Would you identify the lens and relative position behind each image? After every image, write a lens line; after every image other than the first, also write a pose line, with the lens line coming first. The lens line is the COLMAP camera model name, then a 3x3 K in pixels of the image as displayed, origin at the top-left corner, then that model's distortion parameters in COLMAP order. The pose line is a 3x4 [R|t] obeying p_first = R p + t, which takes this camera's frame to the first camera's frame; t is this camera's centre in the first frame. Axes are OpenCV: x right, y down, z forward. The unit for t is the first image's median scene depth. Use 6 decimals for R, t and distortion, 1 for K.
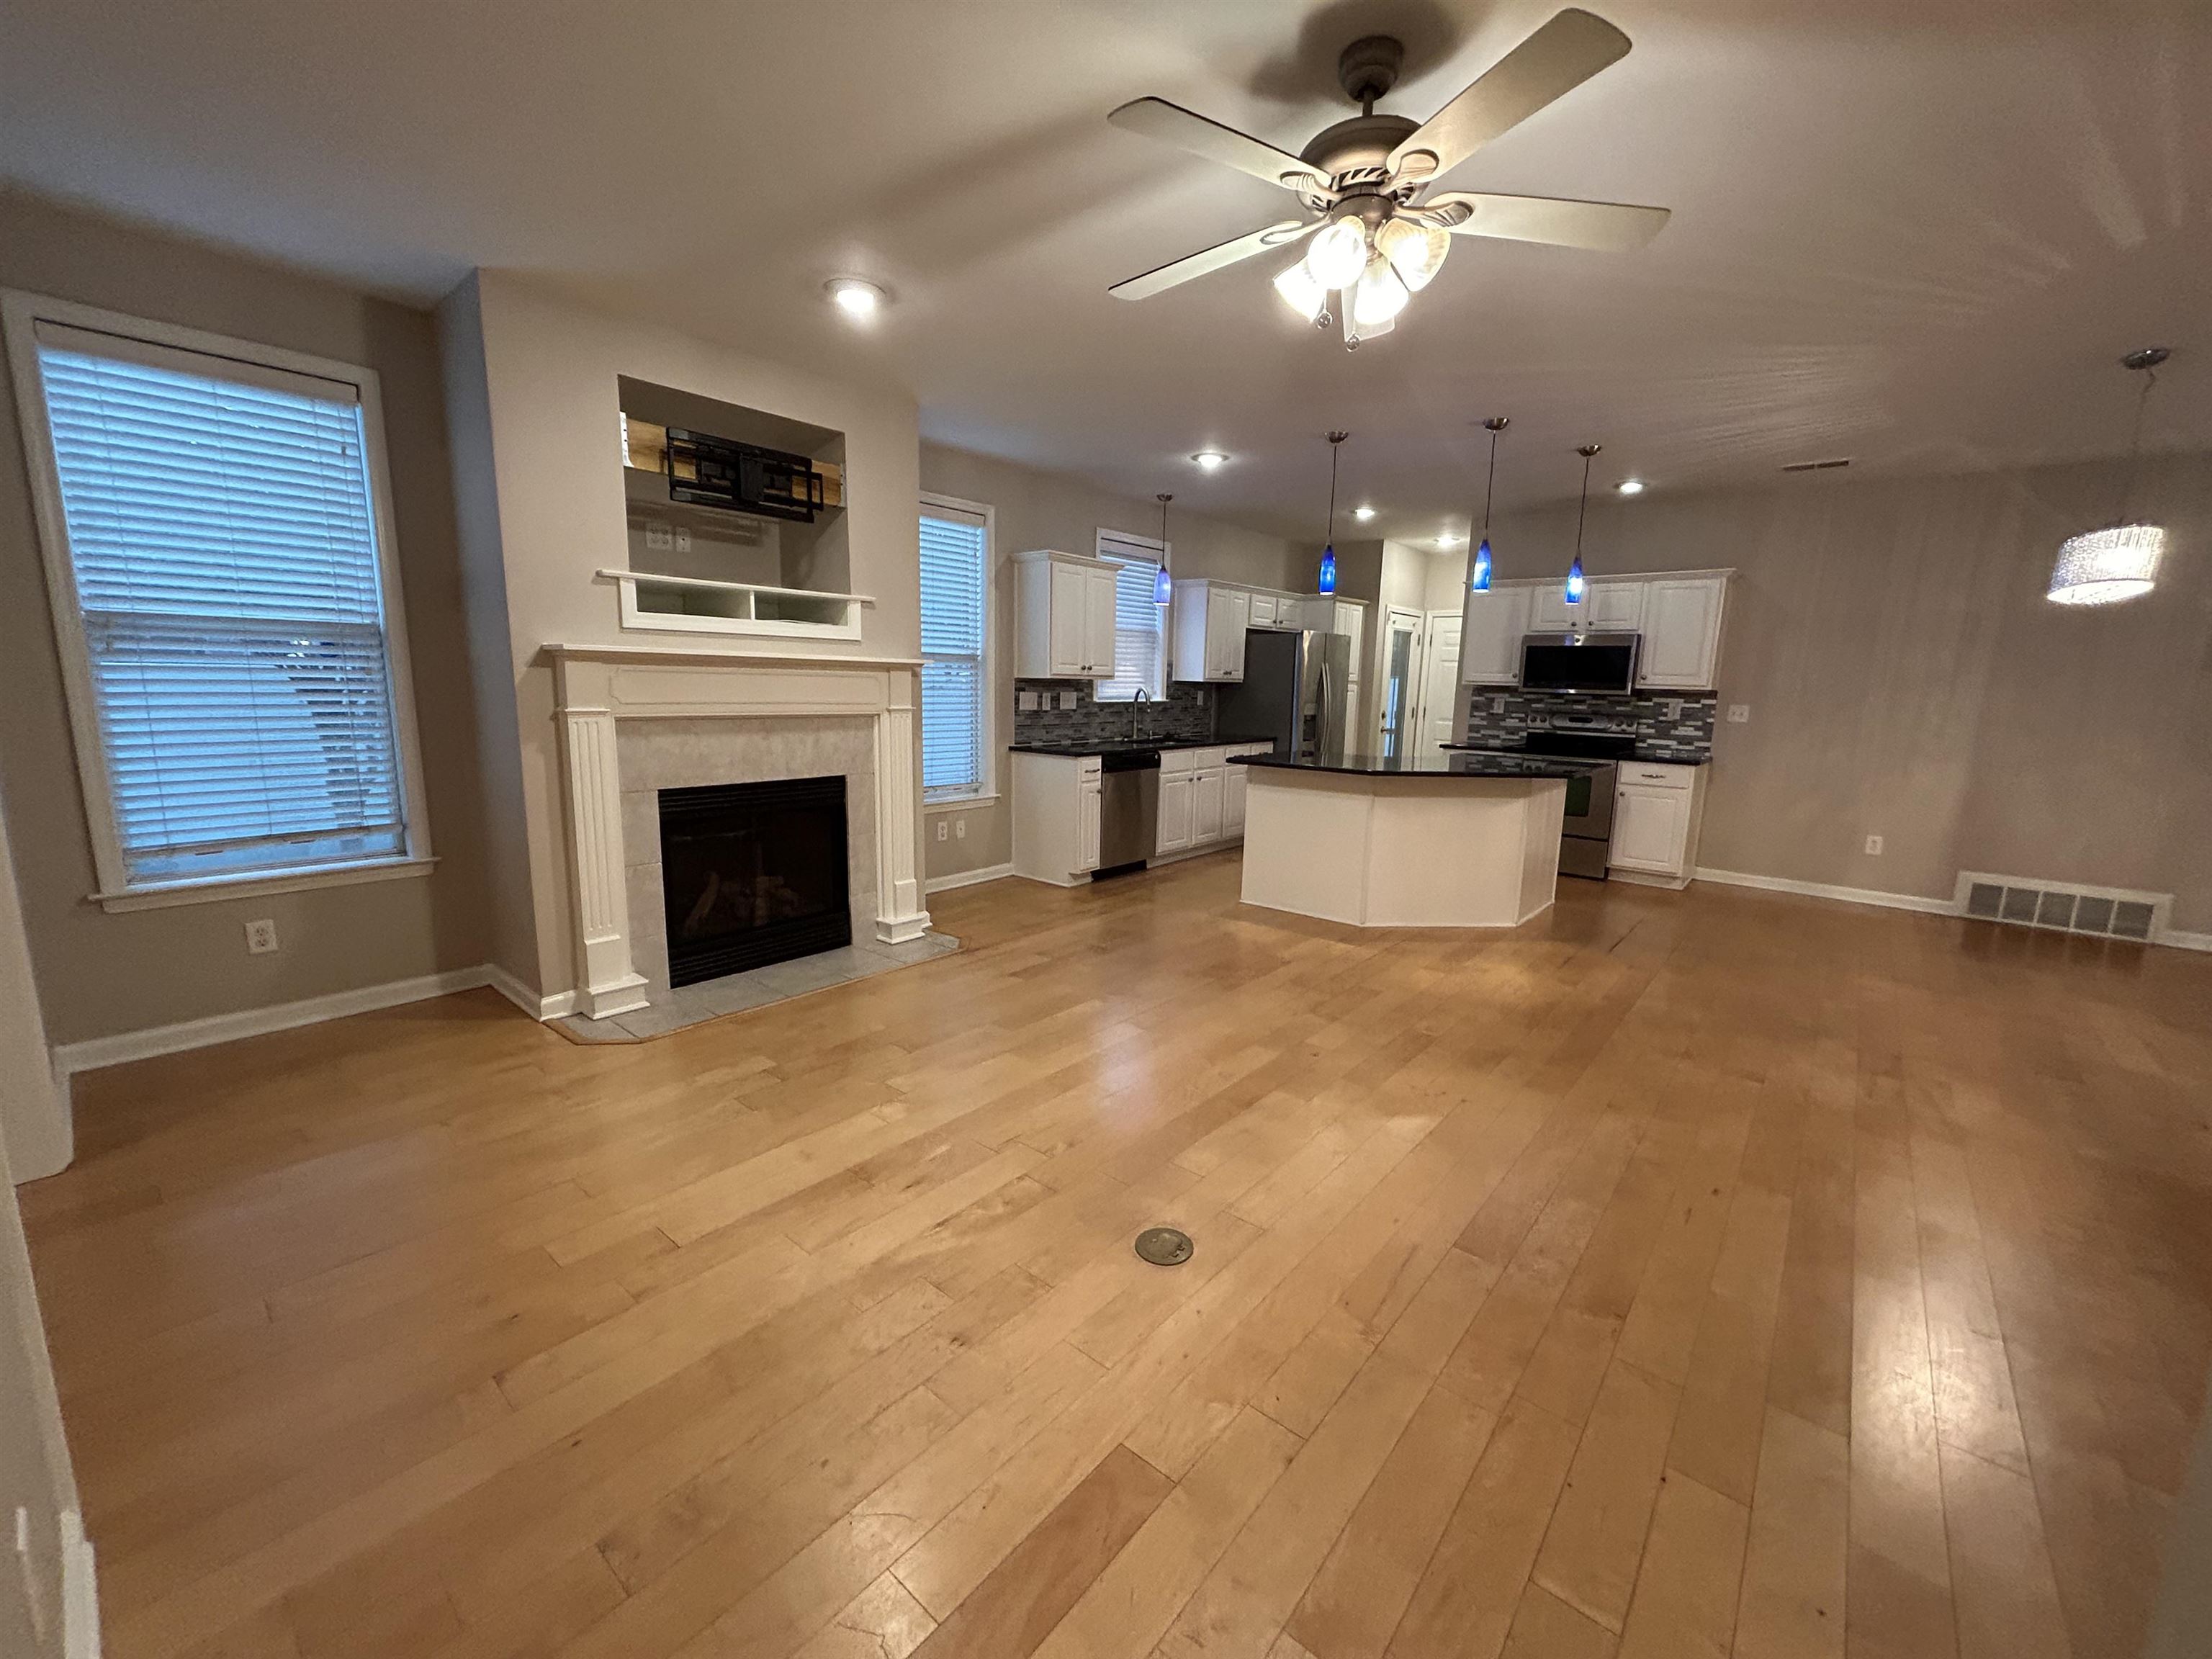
lens RADIAL K [[889.4, 0, 1105.3], [0, 889.4, 823.8], [0, 0, 1]] dist [0.000900, 0.001202]
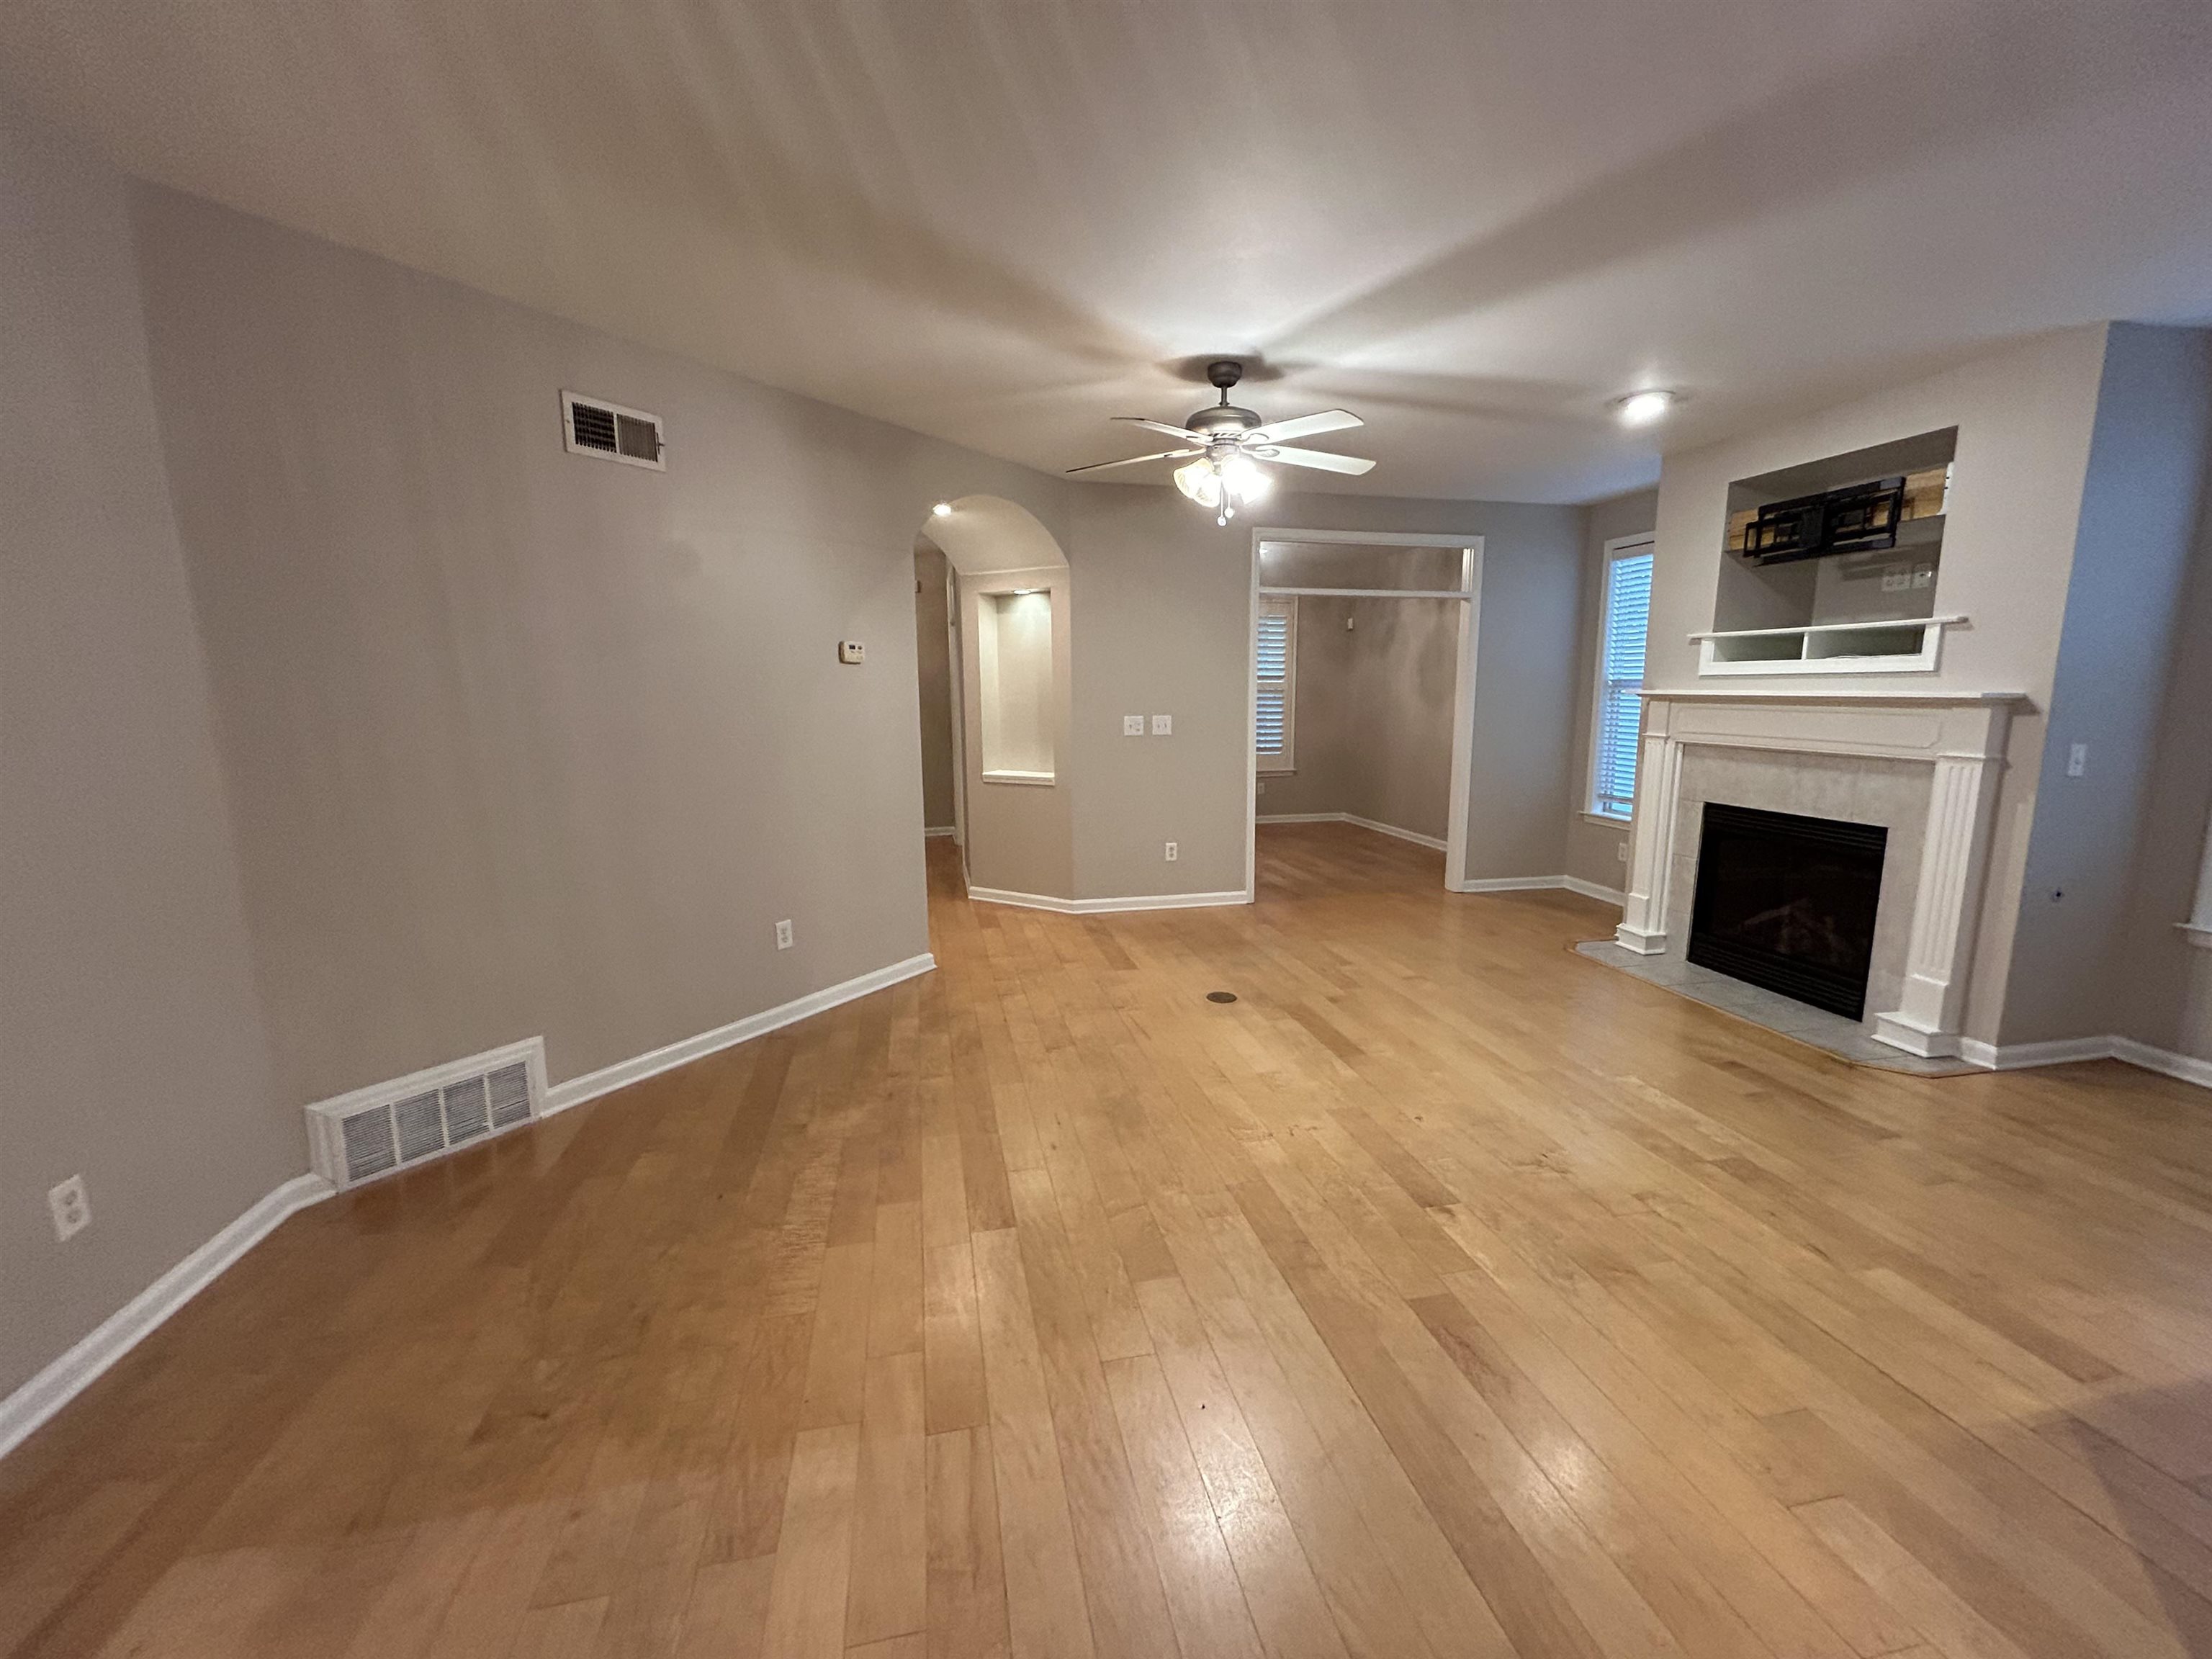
lens RADIAL K [[889.4, 0, 1110.9], [0, 889.4, 832.8], [0, 0, 1]] dist [0.000900, 0.001202]
pose [[-0.607763, 0.107103, -0.786863, 0.587927], [-0.139013, 0.961214, 0.238207, -0.104941], [0.781857, 0.254157, -0.569302, 0.626476]]
